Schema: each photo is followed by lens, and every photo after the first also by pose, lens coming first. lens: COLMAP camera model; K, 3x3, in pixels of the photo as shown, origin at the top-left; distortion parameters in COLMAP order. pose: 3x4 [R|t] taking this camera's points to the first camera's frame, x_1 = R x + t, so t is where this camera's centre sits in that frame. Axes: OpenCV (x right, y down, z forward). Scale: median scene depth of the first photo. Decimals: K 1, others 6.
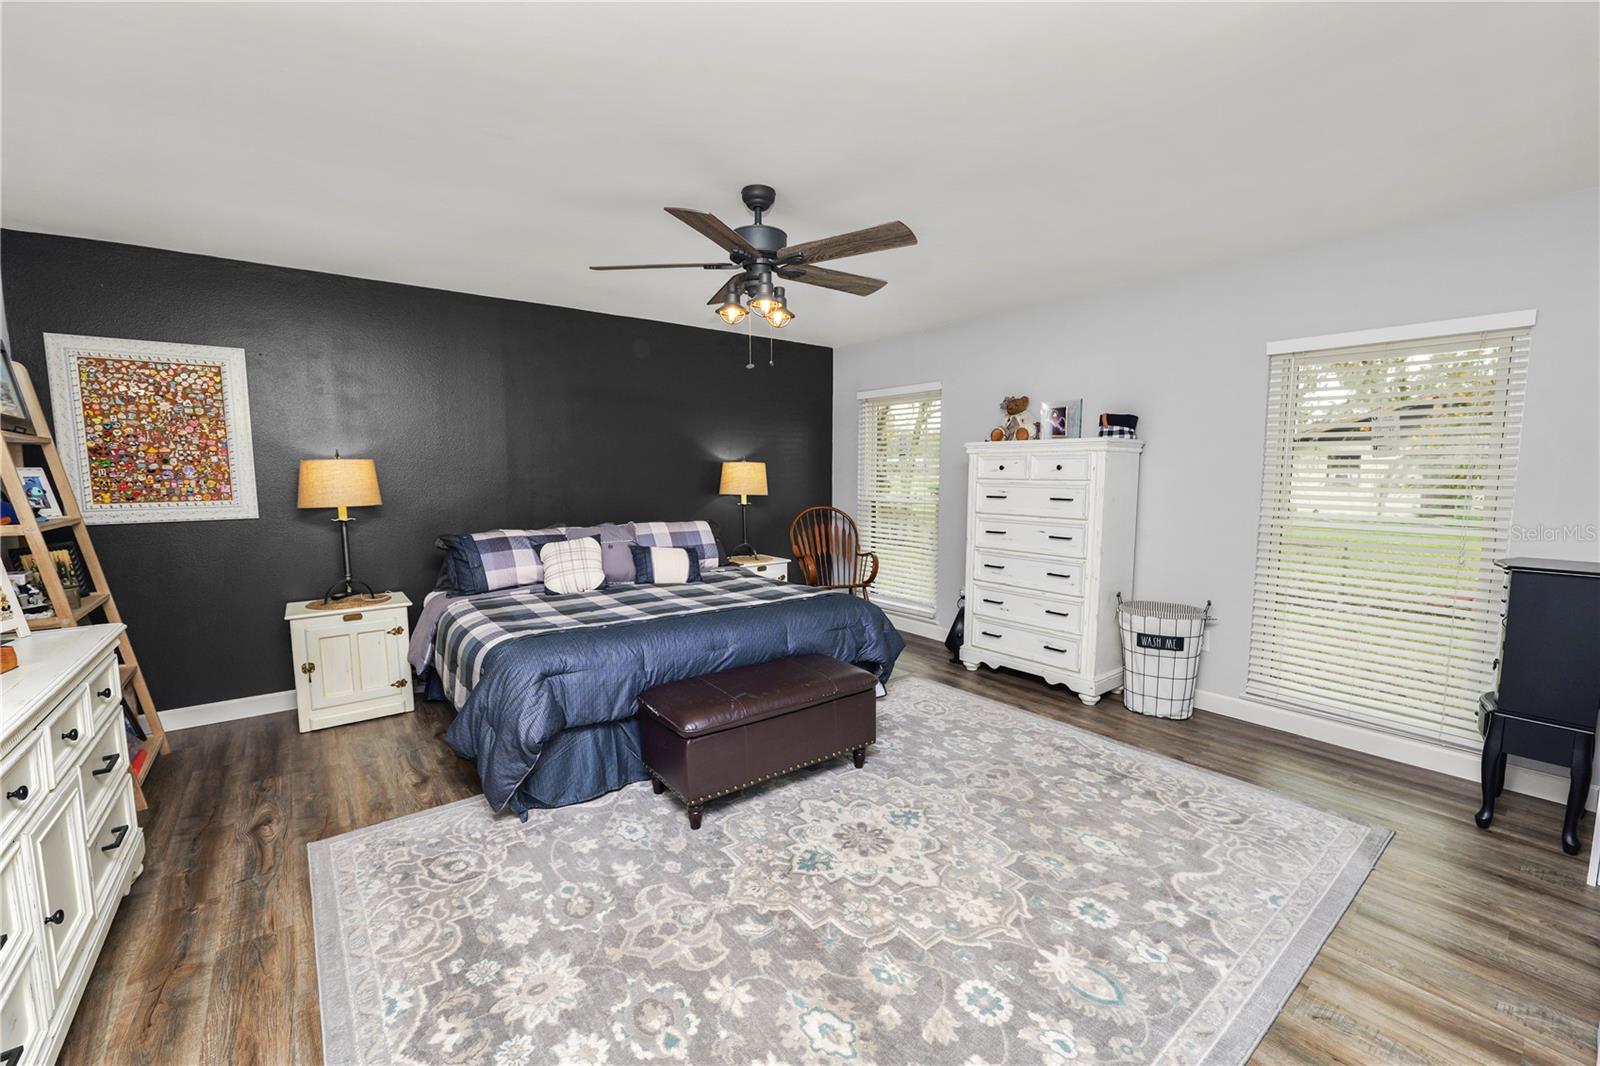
lens RADIAL K [[651.6, 0, 797.4], [0, 651.6, 526.8], [0, 0, 1]] dist [-0.014103, 0.001112]
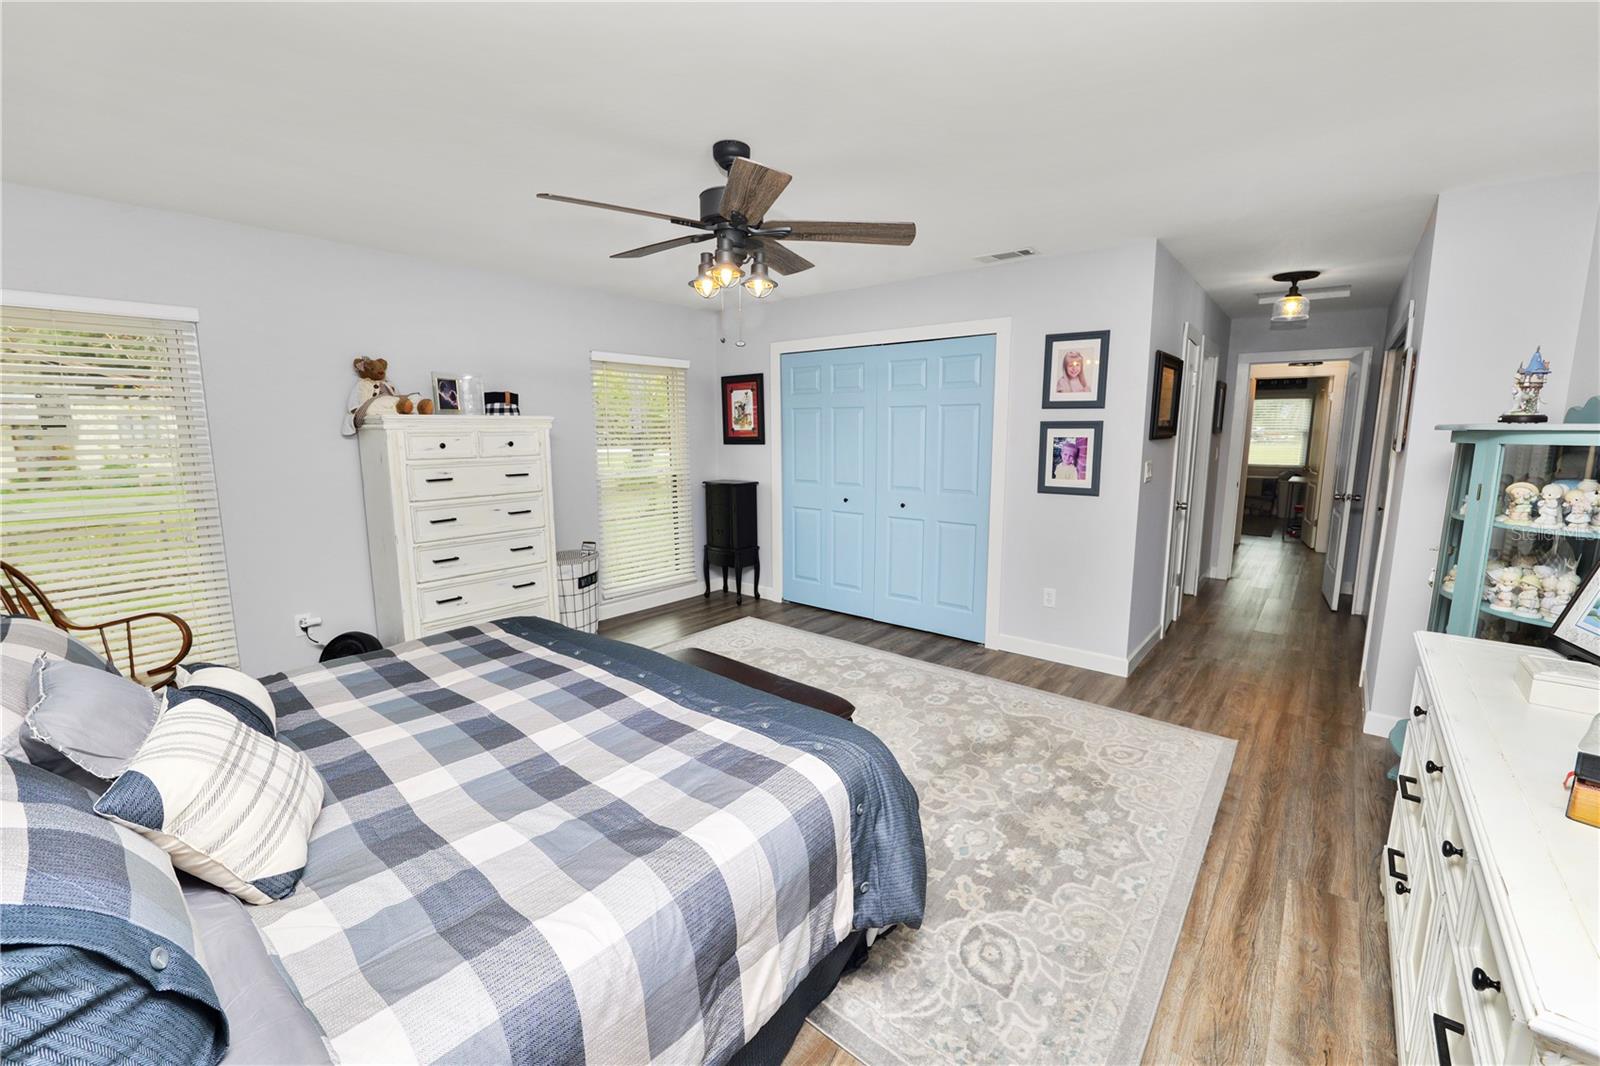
lens RADIAL K [[651.6, 0, 798.1], [0, 651.6, 527.4], [0, 0, 1]] dist [-0.014103, 0.001112]
pose [[-0.216337, -0.149962, 0.964733, -0.886452], [0.101457, 0.979330, 0.174983, -0.122804], [-0.971033, 0.135735, -0.196650, 0.997985]]
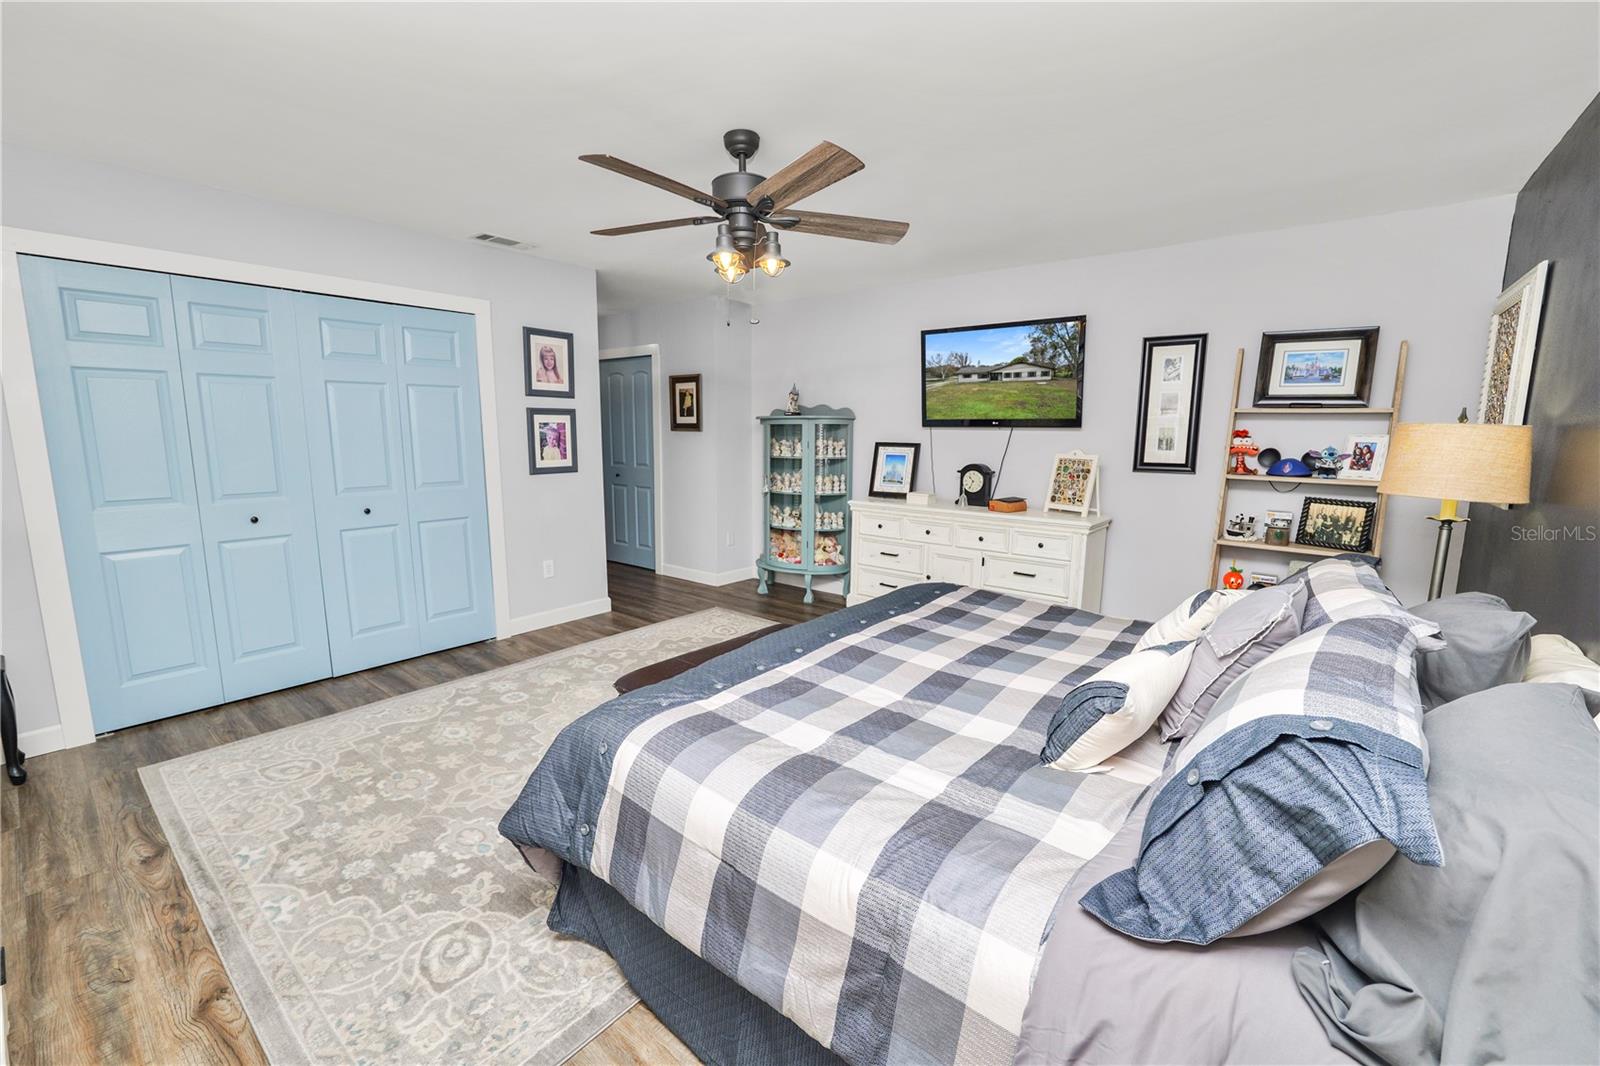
lens RADIAL K [[651.6, 0, 802.0], [0, 651.6, 531.1], [0, 0, 1]] dist [-0.014103, 0.001112]
pose [[-0.972888, 0.027427, -0.229646, 0.070542], [-0.032564, 0.966807, 0.253423, -0.170720], [0.228974, 0.254030, -0.939702, 1.764373]]
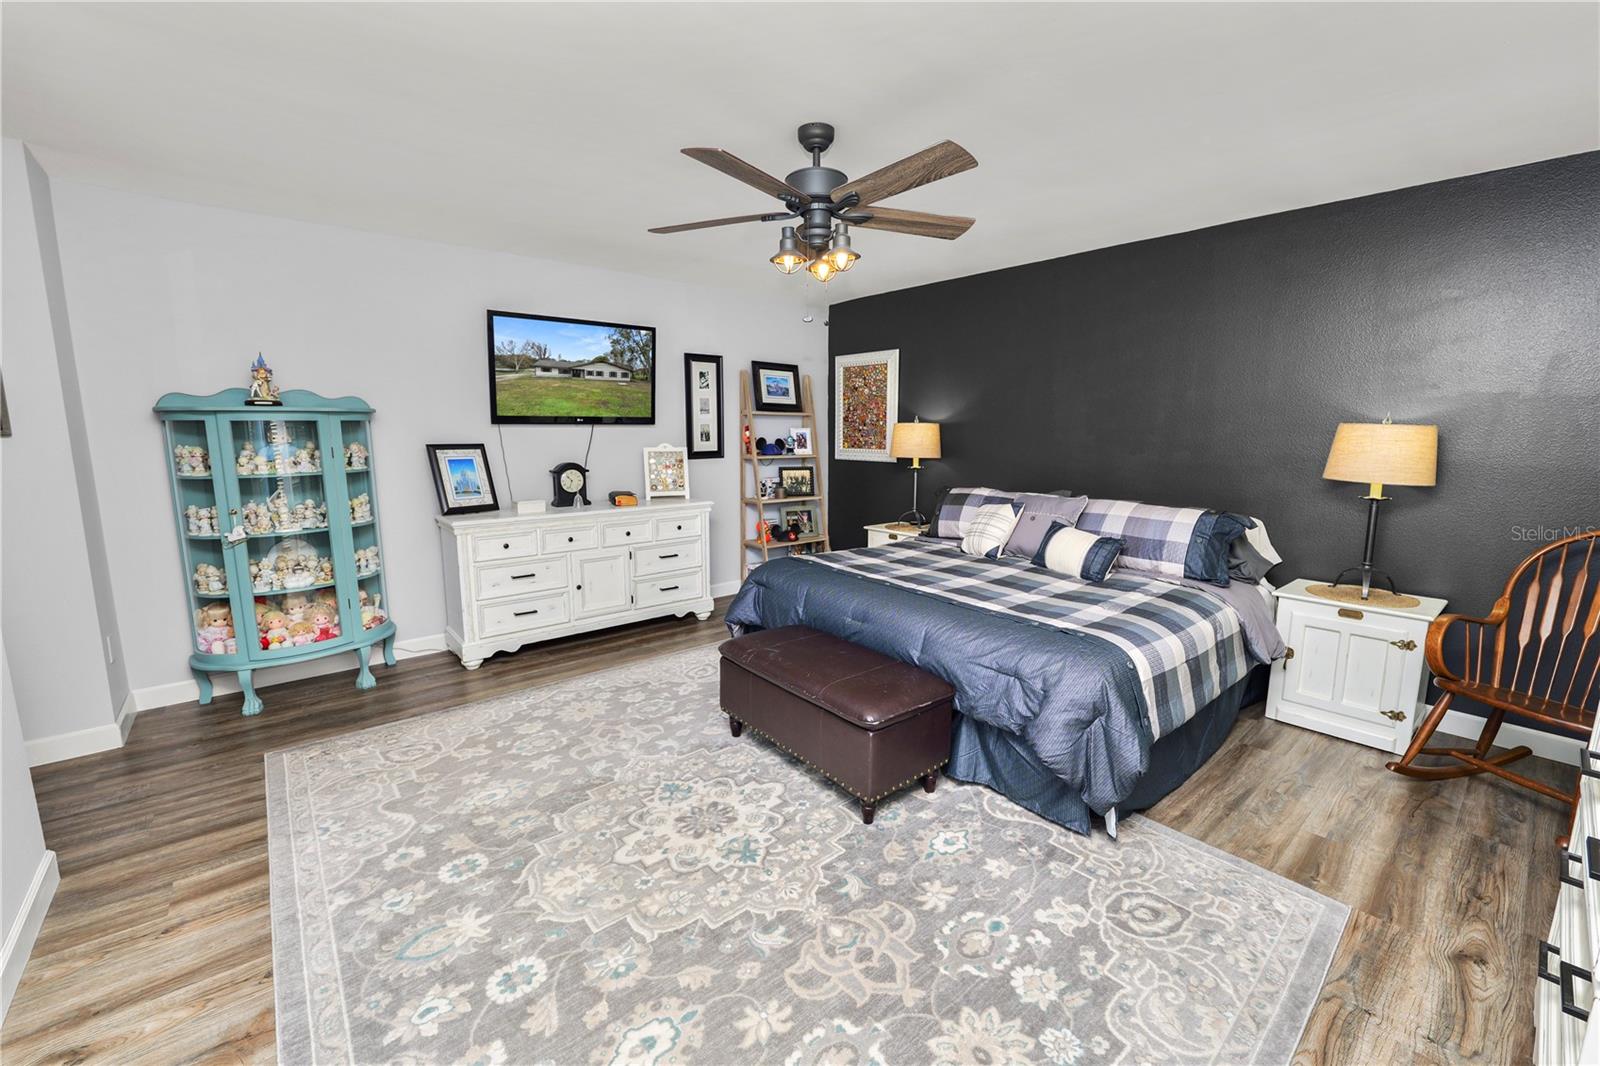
lens RADIAL K [[651.6, 0, 794.8], [0, 651.6, 532.7], [0, 0, 1]] dist [-0.014103, 0.001112]
pose [[0.040400, 0.160422, -0.986221, 0.795231], [-0.106638, 0.982082, 0.155381, -0.078288], [0.993477, 0.098891, 0.056783, 0.838084]]
